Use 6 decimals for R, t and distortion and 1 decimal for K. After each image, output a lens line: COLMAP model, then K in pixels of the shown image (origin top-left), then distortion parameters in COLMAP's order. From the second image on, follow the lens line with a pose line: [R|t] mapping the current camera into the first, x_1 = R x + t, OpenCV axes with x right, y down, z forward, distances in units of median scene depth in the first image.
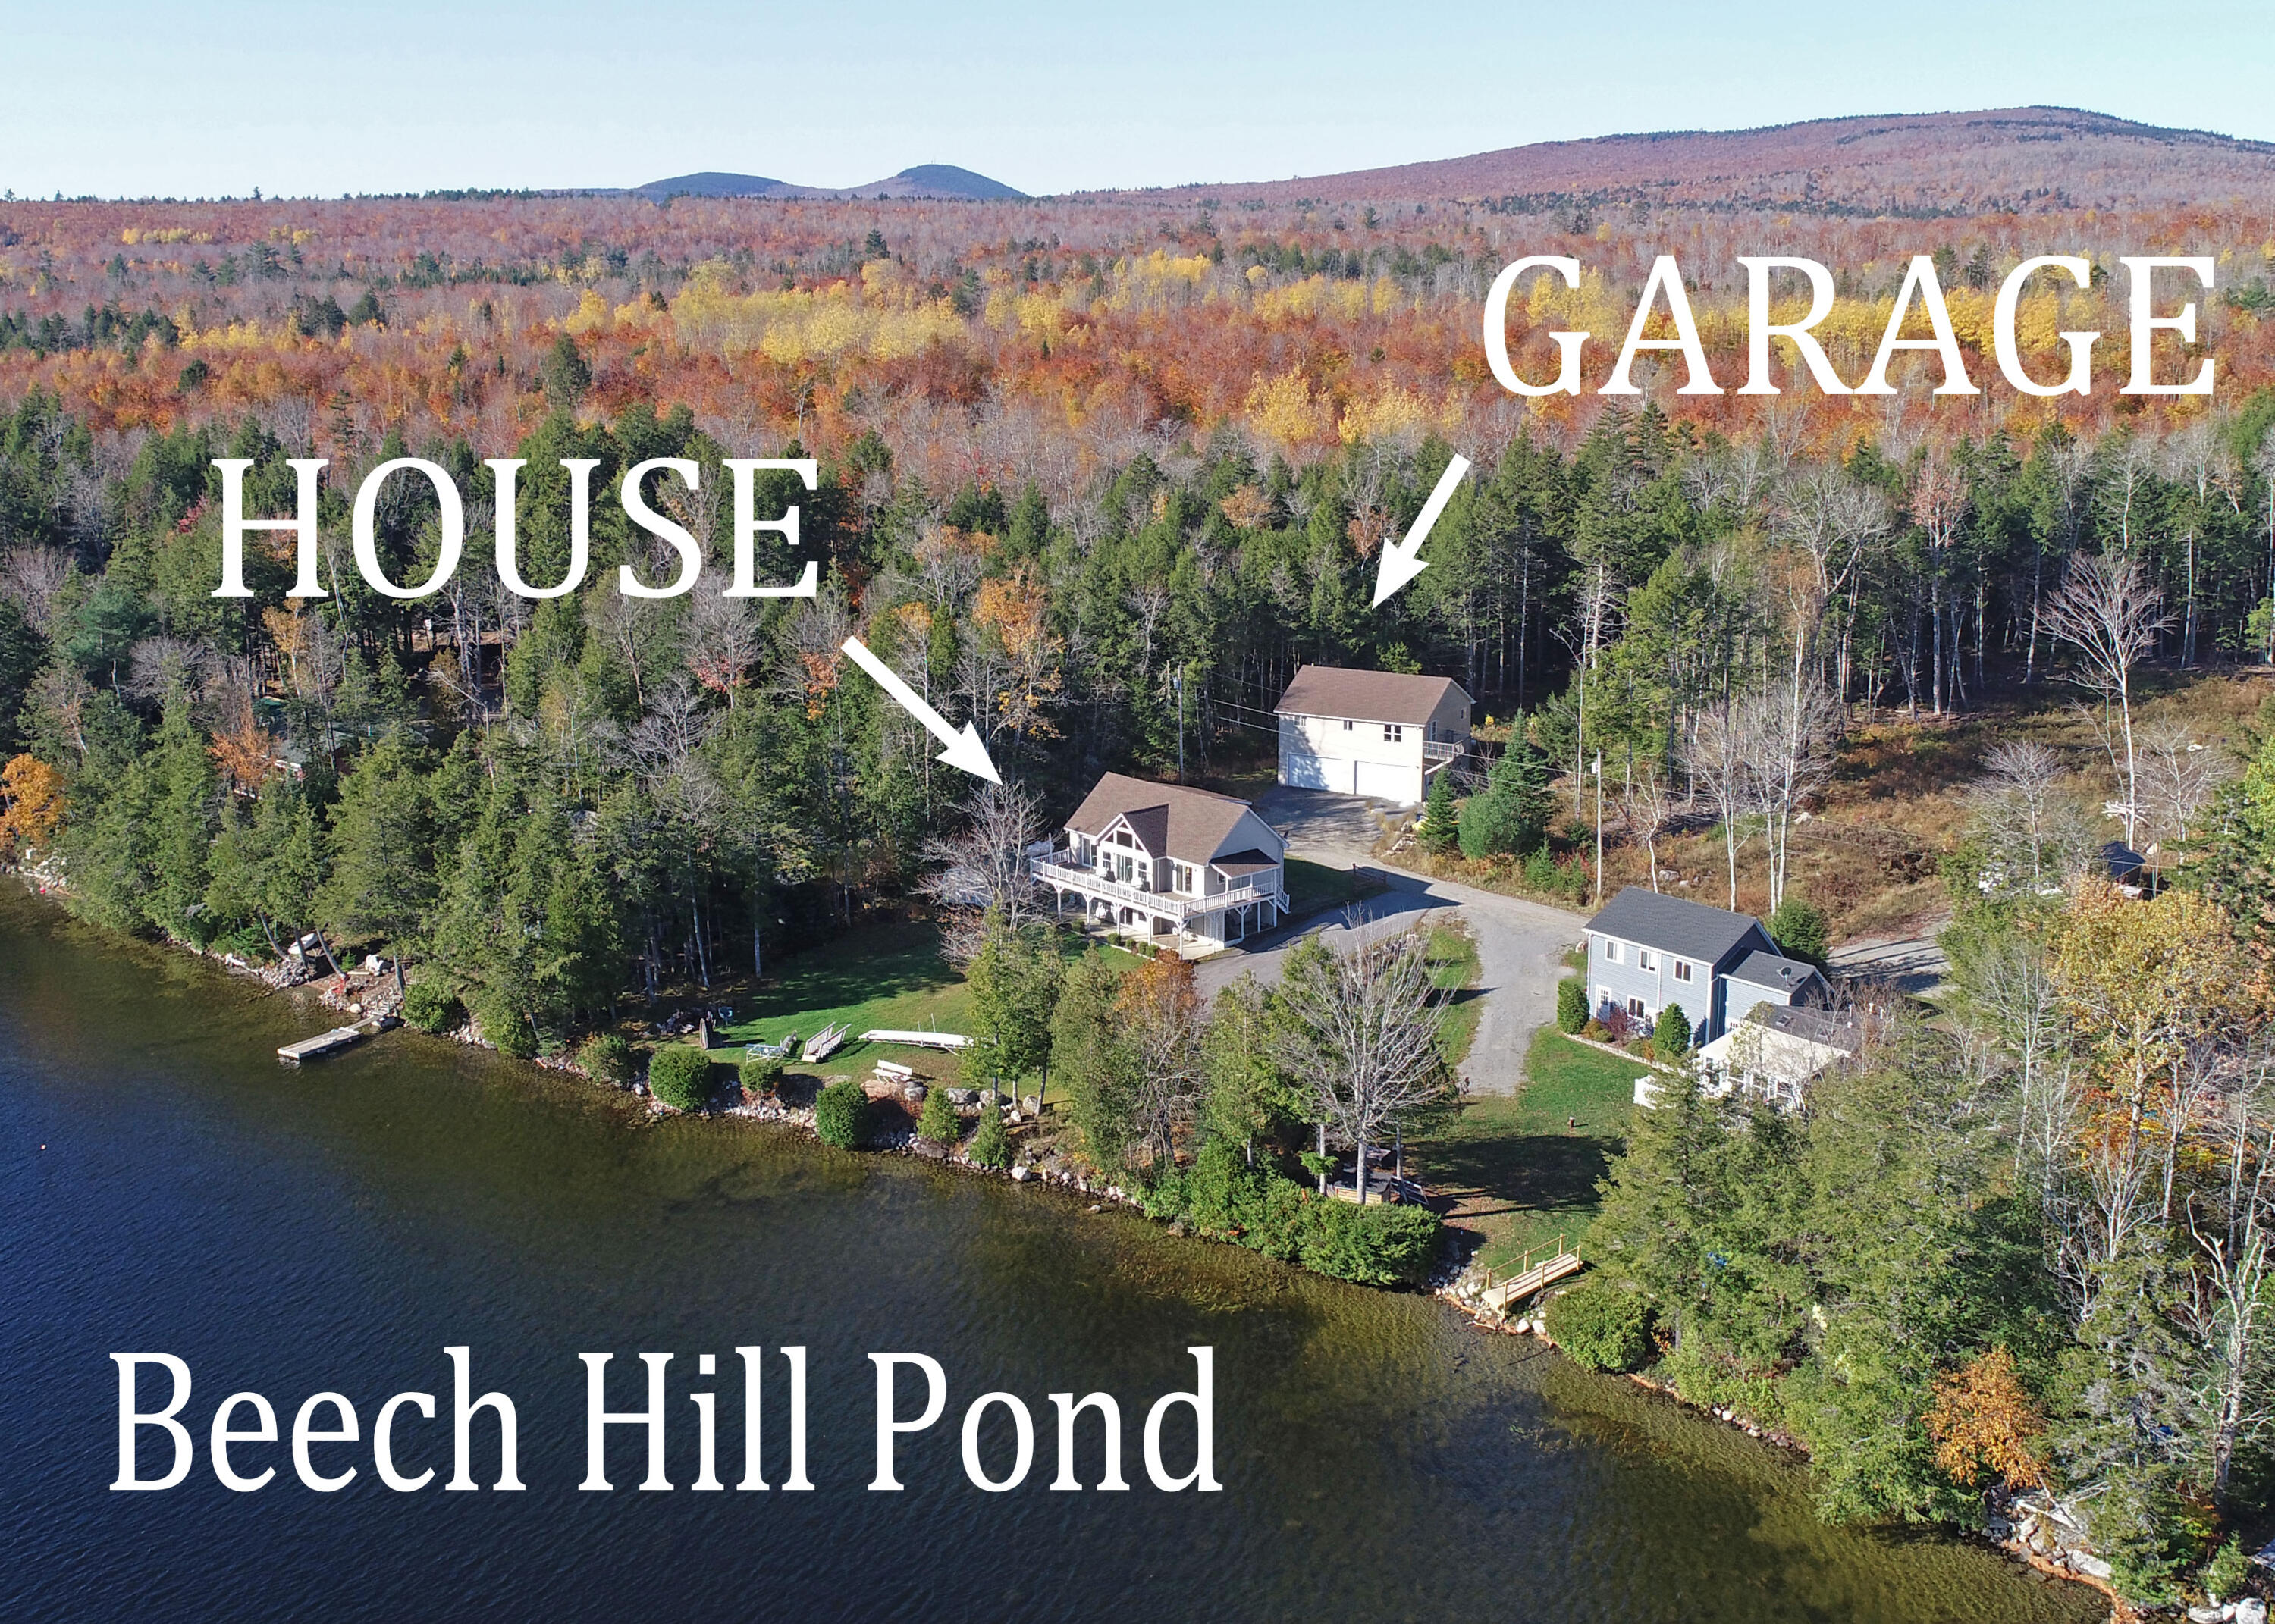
lens RADIAL K [[2362.7, 0, 1130.4], [0, 2362.7, 798.8], [0, 0, 1]] dist [-0.006530, 0.000000]
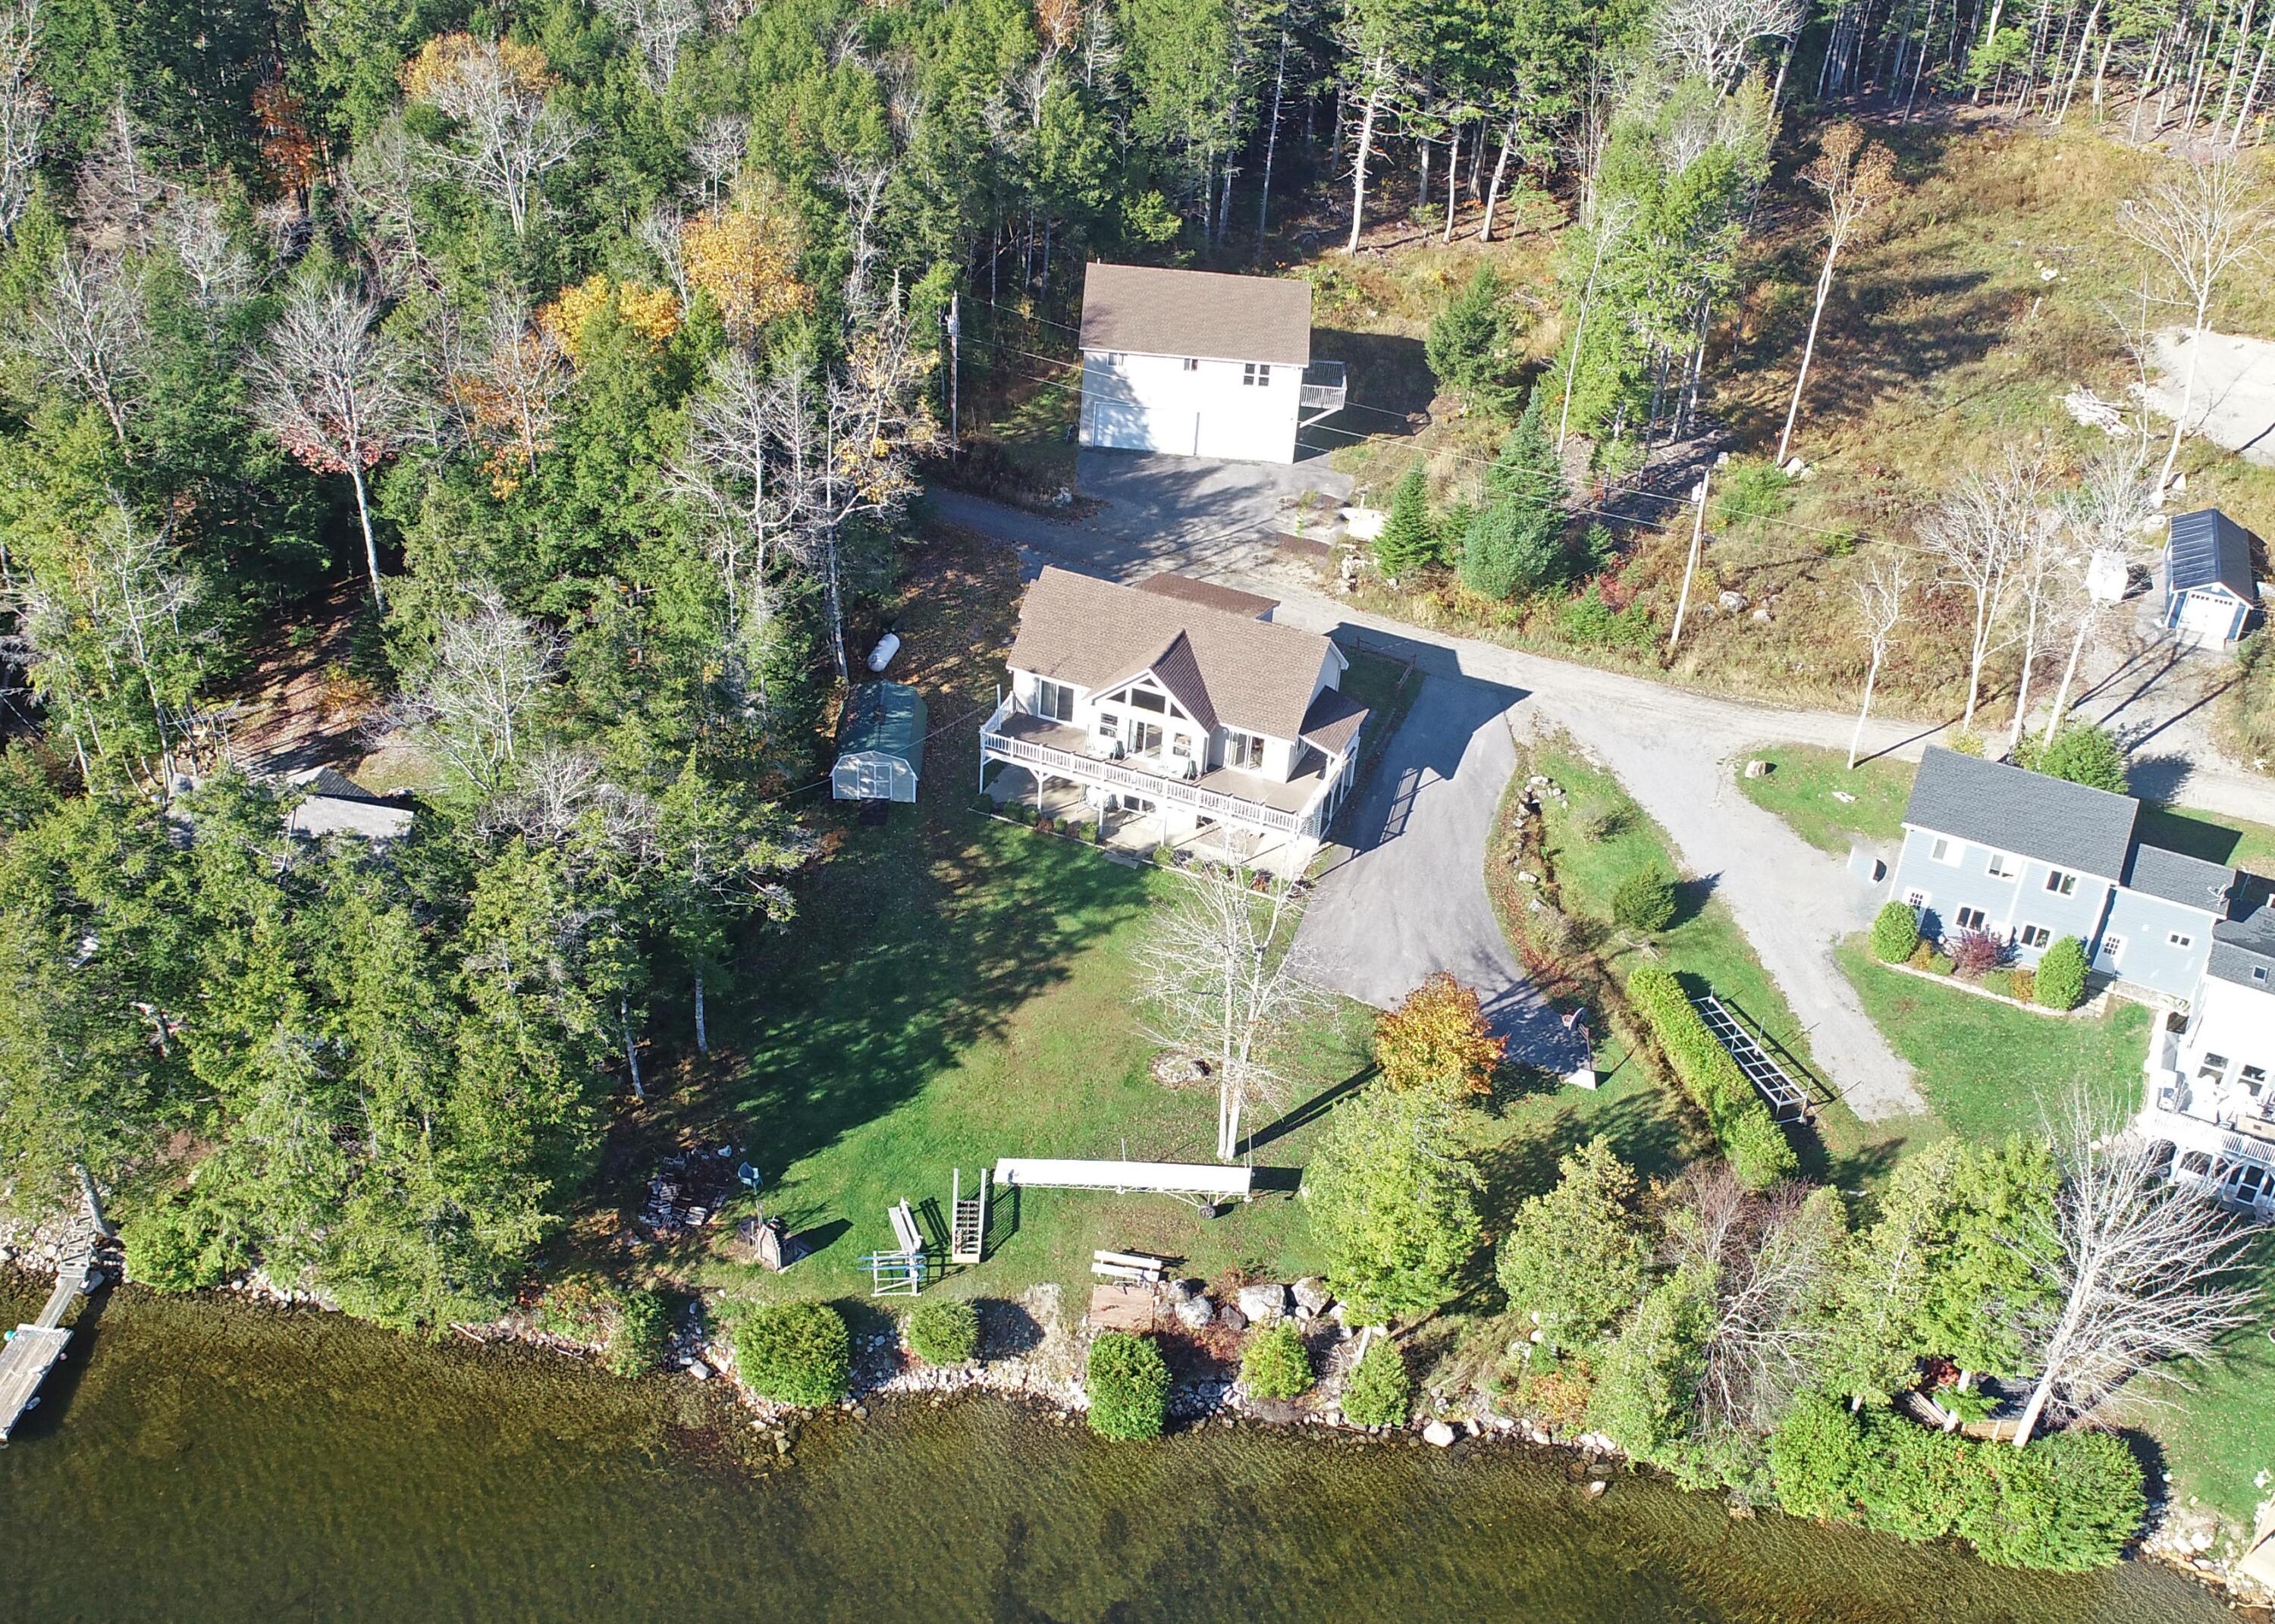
lens RADIAL K [[2440.5, 0, 1208.3], [0, 2440.5, 855.6], [0, 0, 1]] dist [0.000108, 0.000000]
pose [[0.885564, -0.194428, 0.421869, -0.246675], [0.025789, 0.927367, 0.373263, -0.171256], [-0.463800, -0.319669, 0.826257, 0.346344]]
